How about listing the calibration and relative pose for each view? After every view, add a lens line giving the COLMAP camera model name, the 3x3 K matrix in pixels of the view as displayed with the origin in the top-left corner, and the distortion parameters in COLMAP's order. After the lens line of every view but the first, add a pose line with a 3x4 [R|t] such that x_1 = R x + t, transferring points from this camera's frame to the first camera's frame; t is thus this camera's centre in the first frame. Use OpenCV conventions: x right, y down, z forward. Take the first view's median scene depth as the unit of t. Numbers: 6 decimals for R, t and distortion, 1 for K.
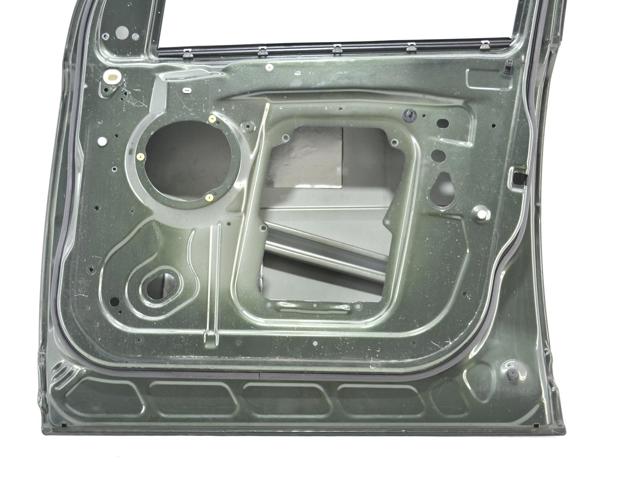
lens RADIAL K [[581.4, 0, 319.5], [0, 581.4, 240.1], [0, 0, 1]] dist [0.002542, 0.005898]
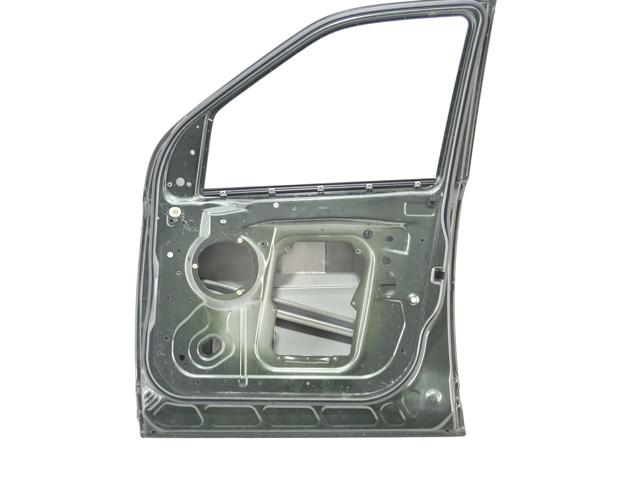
lens RADIAL K [[410.6, 0, 320.3], [0, 410.6, 238.5], [0, 0, 1]] dist [-0.005341, 0.002368]
pose [[0.999830, -0.012388, -0.013649, 0.044698], [0.013309, 0.997488, 0.069574, -0.284128], [0.012753, -0.069744, 0.997483, -0.089183]]
